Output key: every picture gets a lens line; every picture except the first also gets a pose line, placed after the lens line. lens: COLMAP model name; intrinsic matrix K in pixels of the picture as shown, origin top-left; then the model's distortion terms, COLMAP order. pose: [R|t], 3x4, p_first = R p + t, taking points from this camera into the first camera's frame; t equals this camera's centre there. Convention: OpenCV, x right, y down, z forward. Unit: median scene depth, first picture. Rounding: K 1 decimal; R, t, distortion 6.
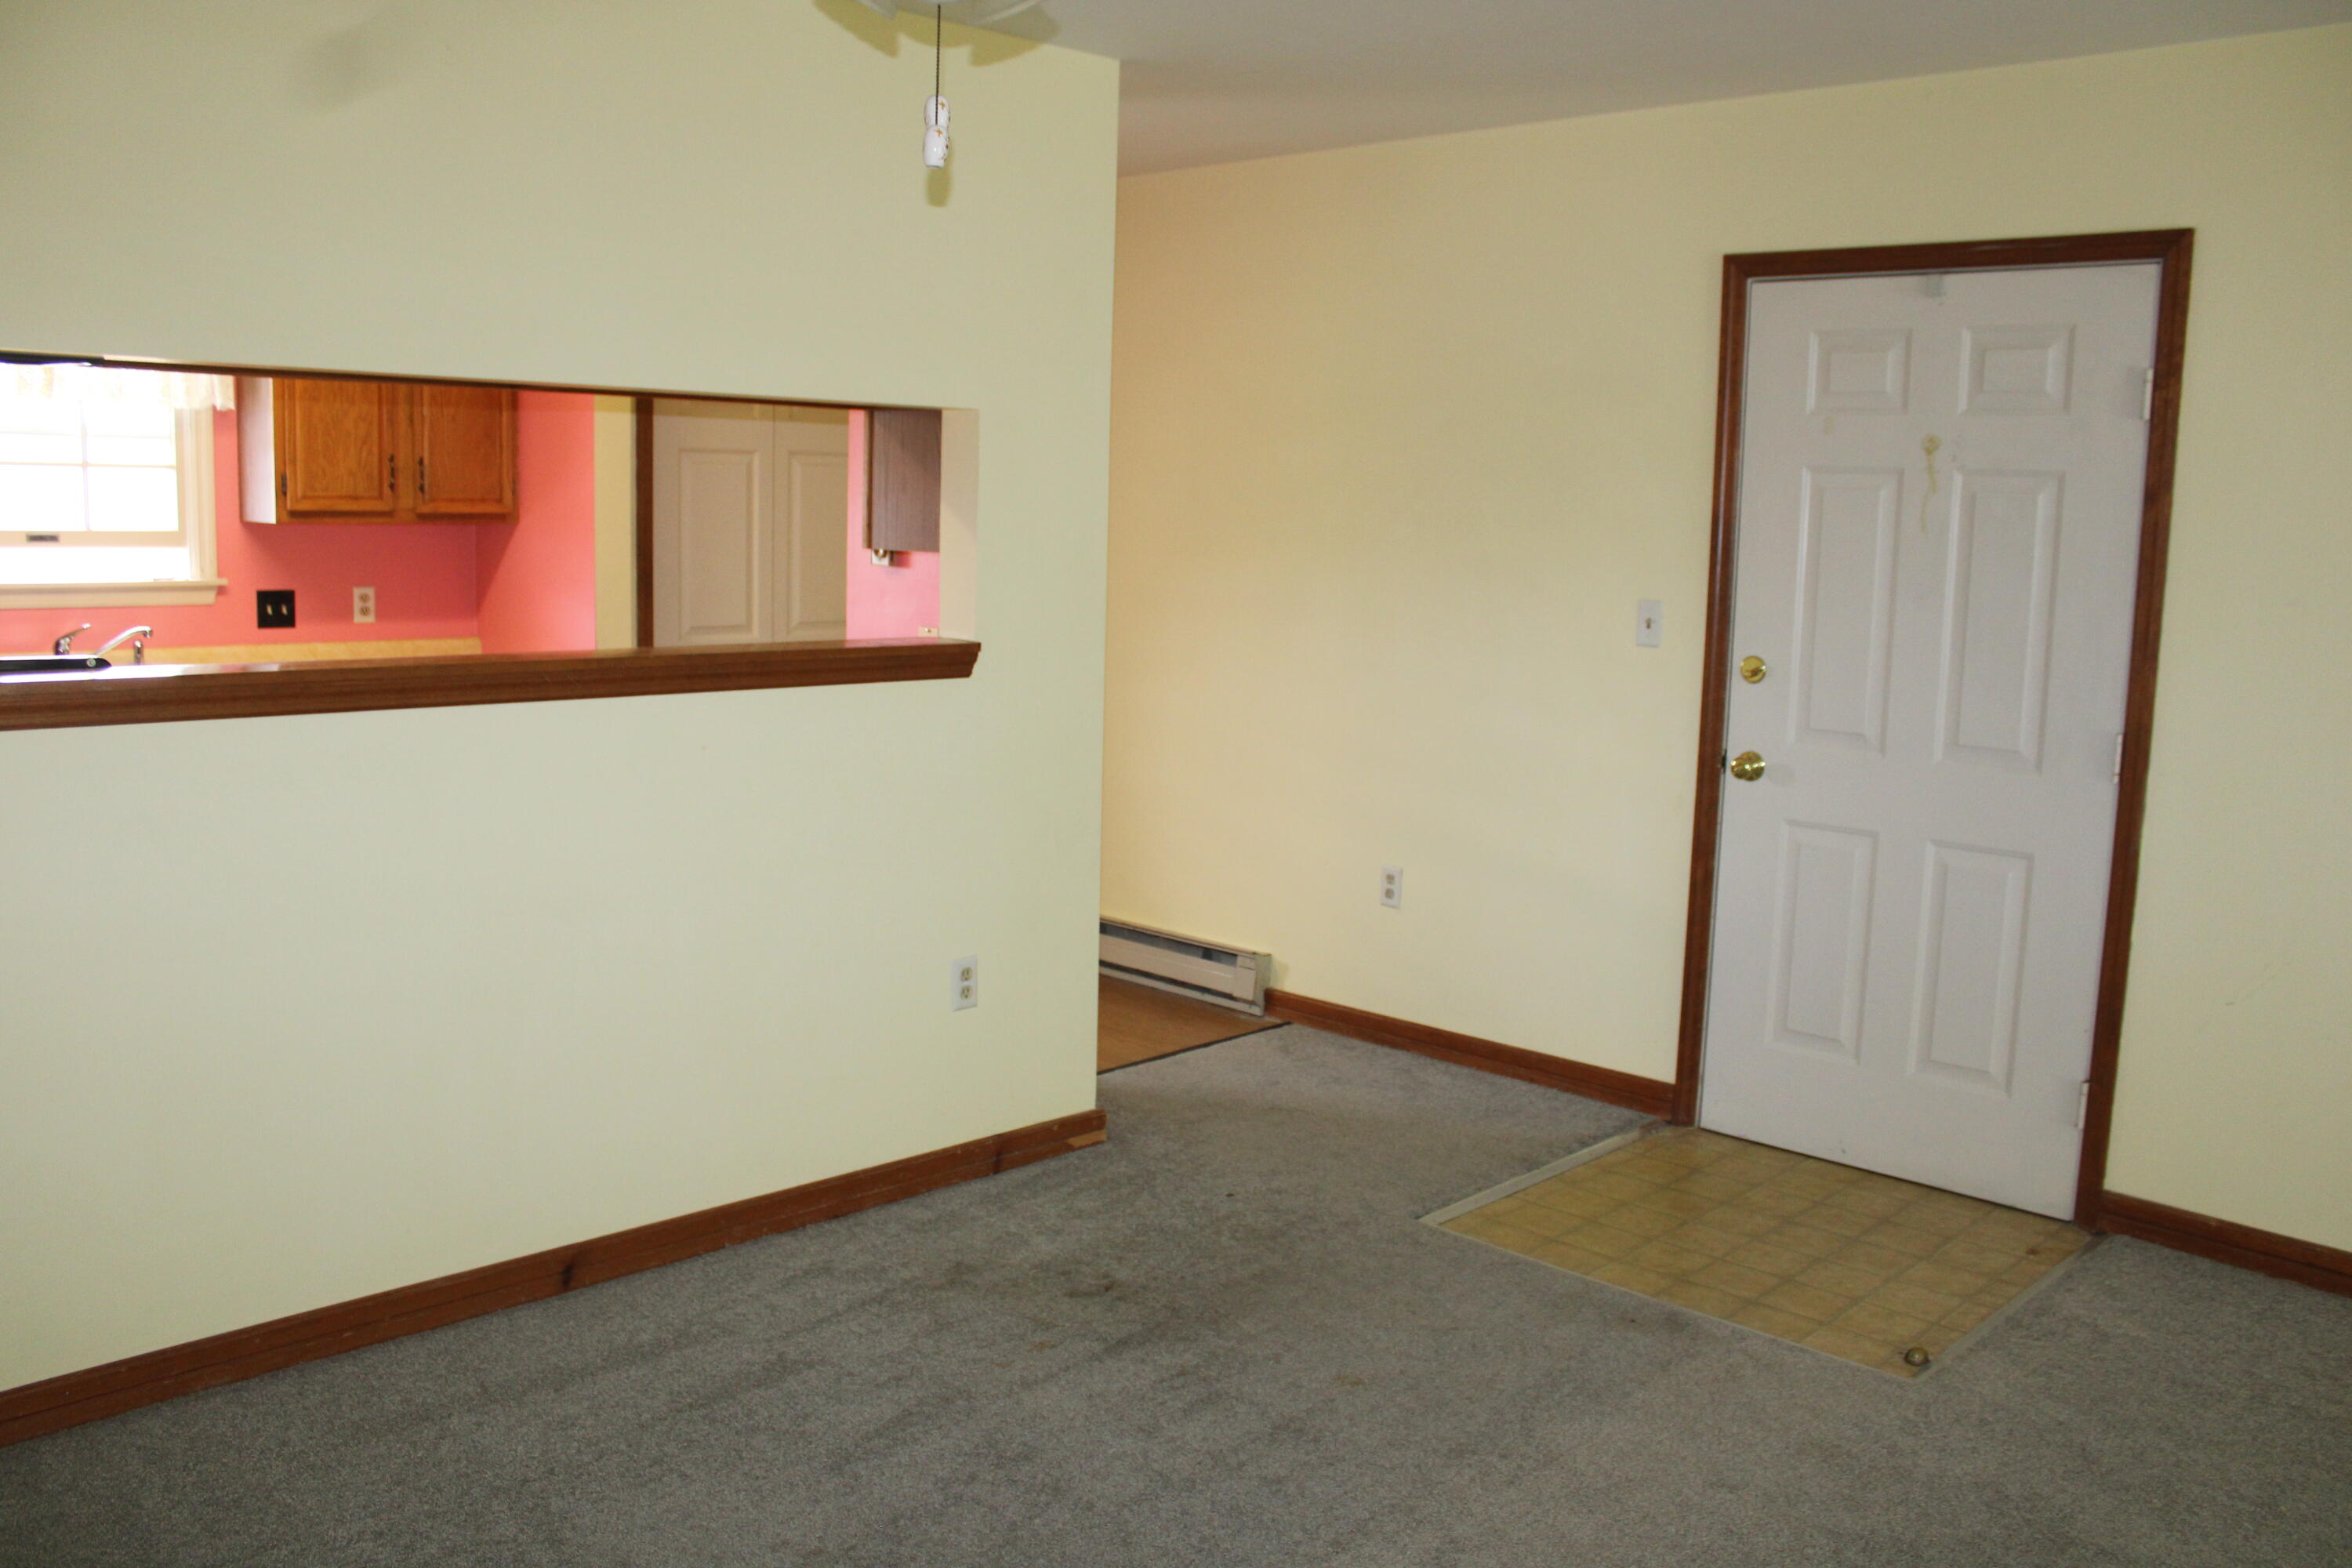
lens RADIAL K [[1943.0, 0, 1174.7], [0, 1943.0, 805.5], [0, 0, 1]] dist [-0.167097, 0.159554]
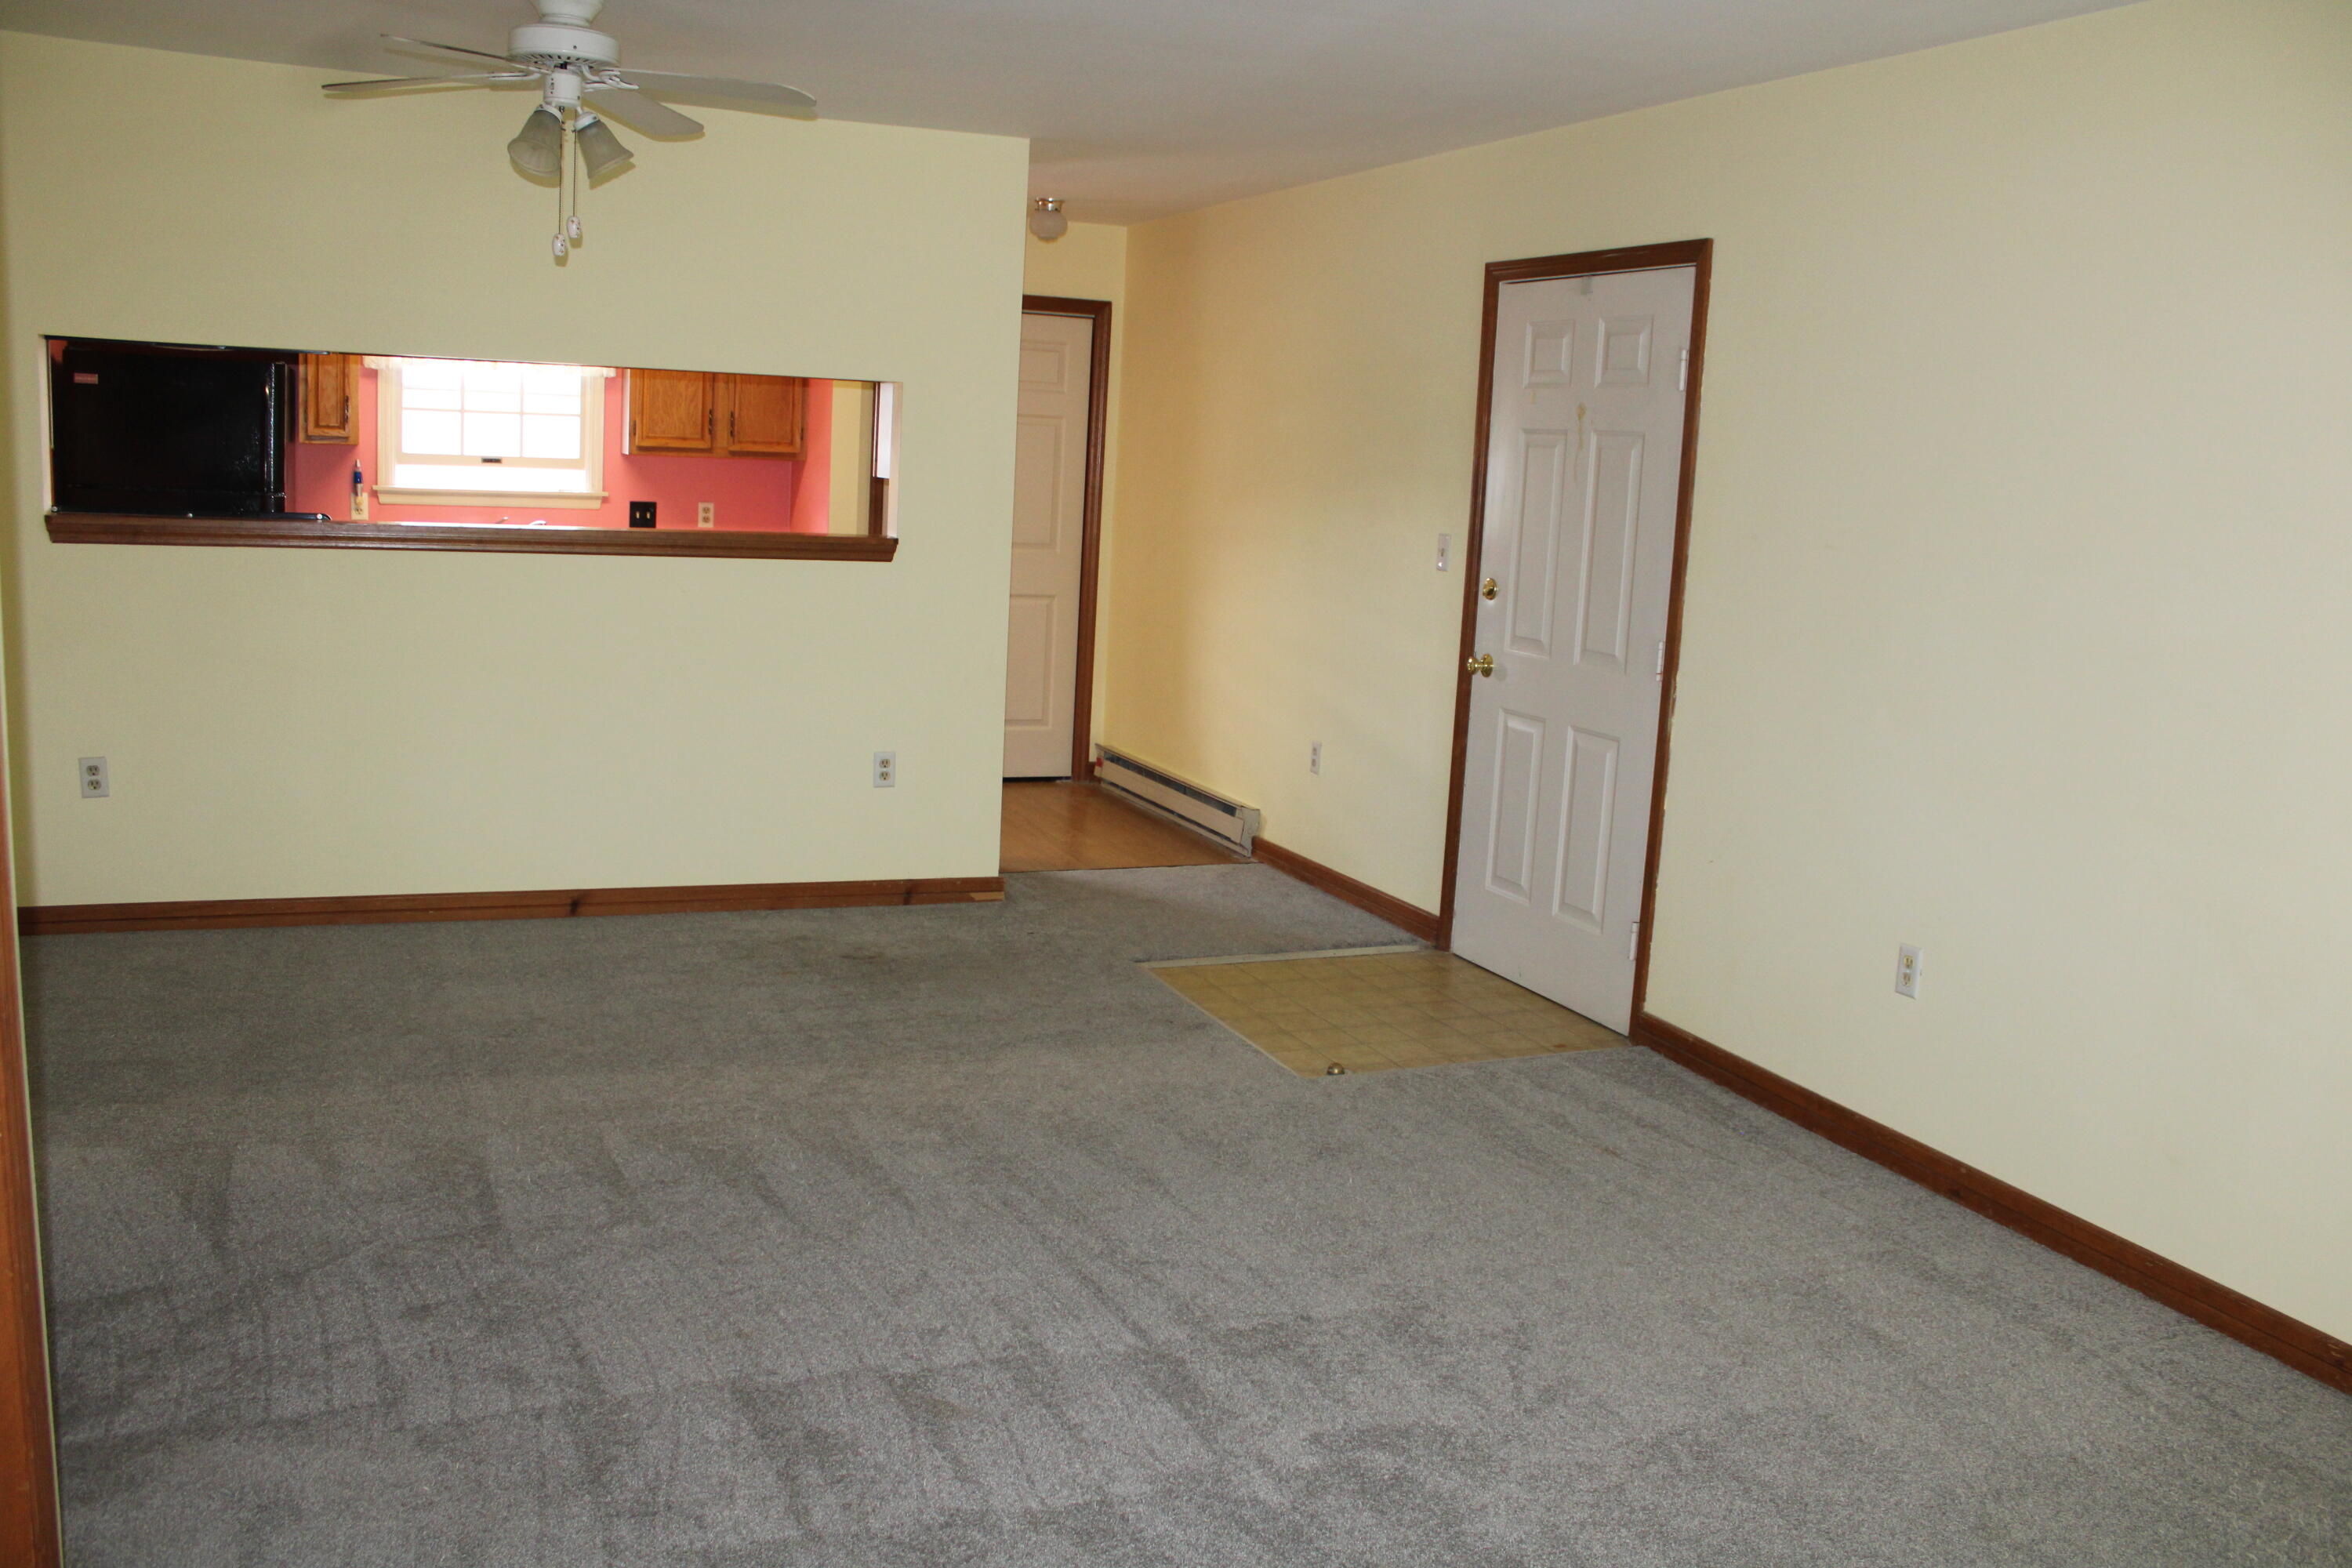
lens RADIAL K [[1943.0, 0, 1174.7], [0, 1943.0, 805.5], [0, 0, 1]] dist [-0.167097, 0.159554]
pose [[0.922329, 0.089677, -0.375854, 0.593138], [-0.085915, 0.995942, 0.026798, 0.054827], [0.376732, 0.007575, 0.926291, -0.258439]]
